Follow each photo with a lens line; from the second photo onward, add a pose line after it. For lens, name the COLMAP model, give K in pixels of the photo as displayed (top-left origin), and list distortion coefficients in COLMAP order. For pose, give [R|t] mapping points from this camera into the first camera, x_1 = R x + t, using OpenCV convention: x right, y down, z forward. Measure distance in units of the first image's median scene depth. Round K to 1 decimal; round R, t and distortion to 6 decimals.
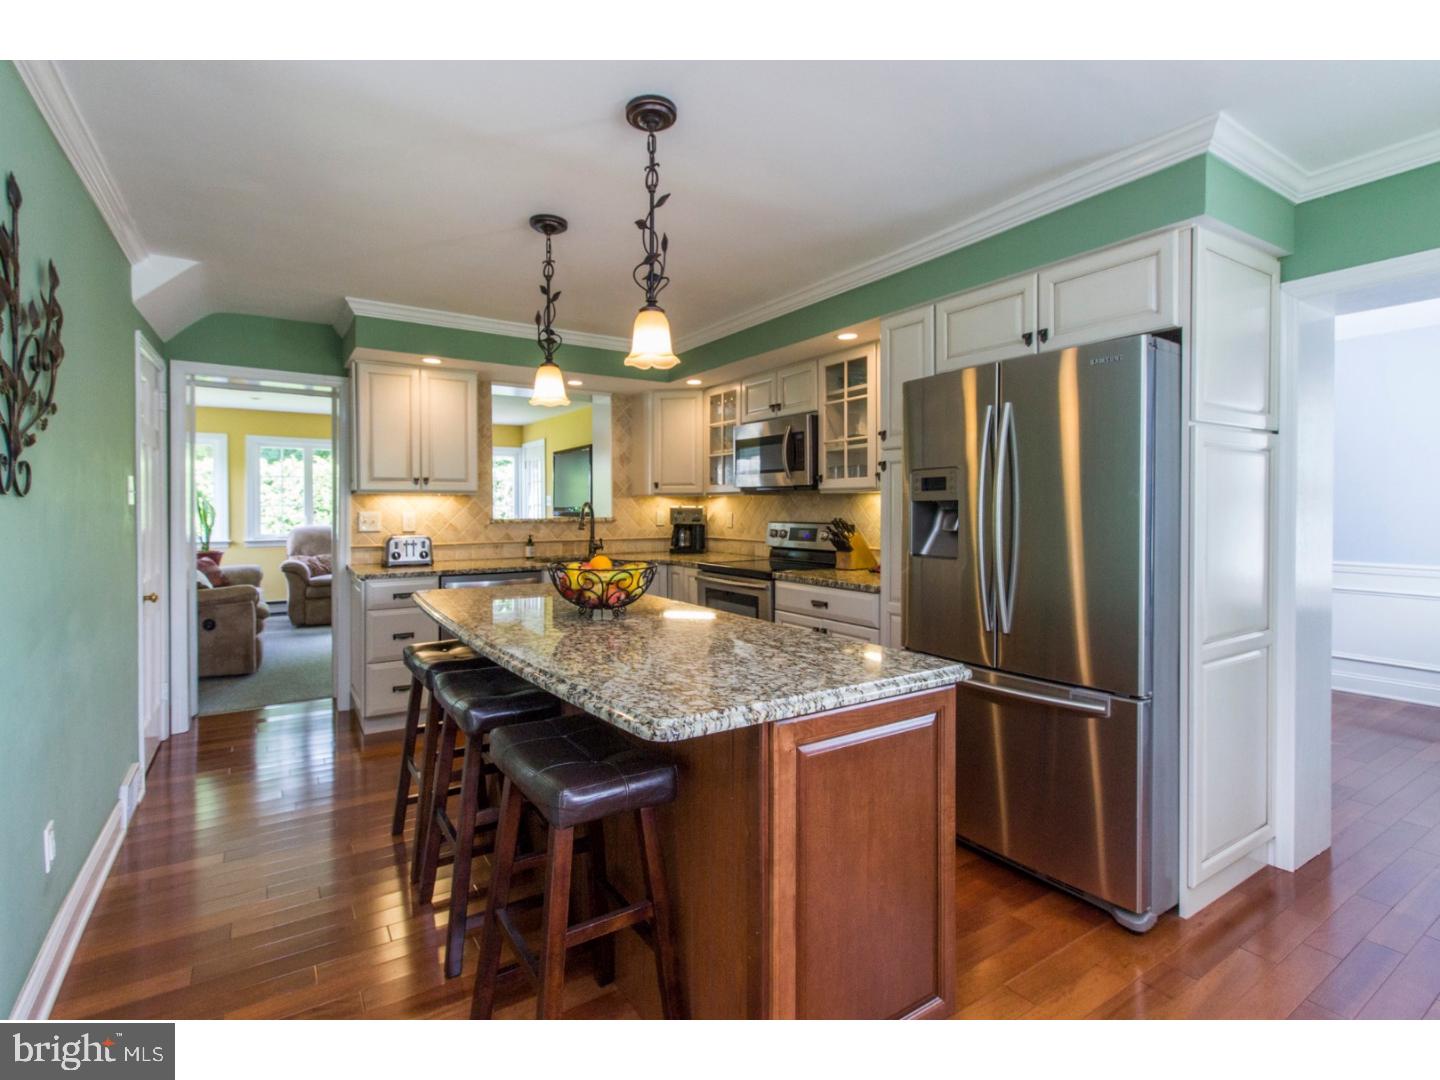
lens RADIAL K [[697.1, 0, 723.0], [0, 697.1, 514.8], [0, 0, 1]] dist [0.004977, 0.000118]
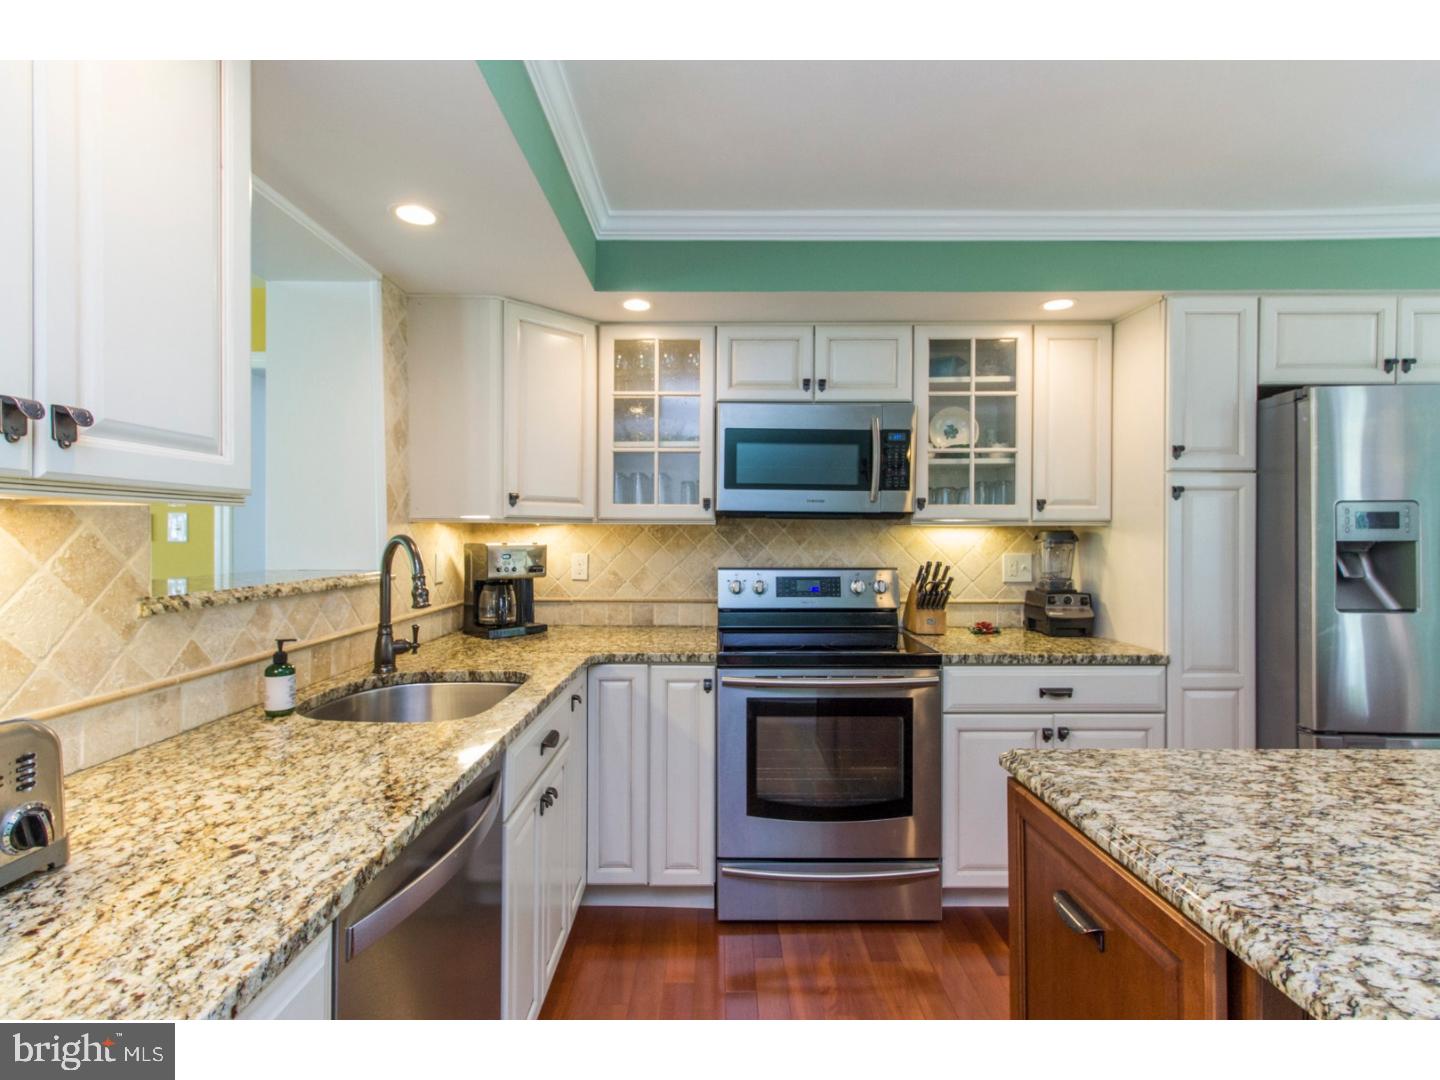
lens RADIAL K [[665.2, 0, 716.6], [0, 665.2, 534.2], [0, 0, 1]] dist [-0.001573, 0.000536]
pose [[0.554203, 0.004335, 0.832370, -0.524488], [0.006805, 0.999929, -0.009739, -0.017951], [-0.832354, 0.011062, 0.554134, 0.841723]]
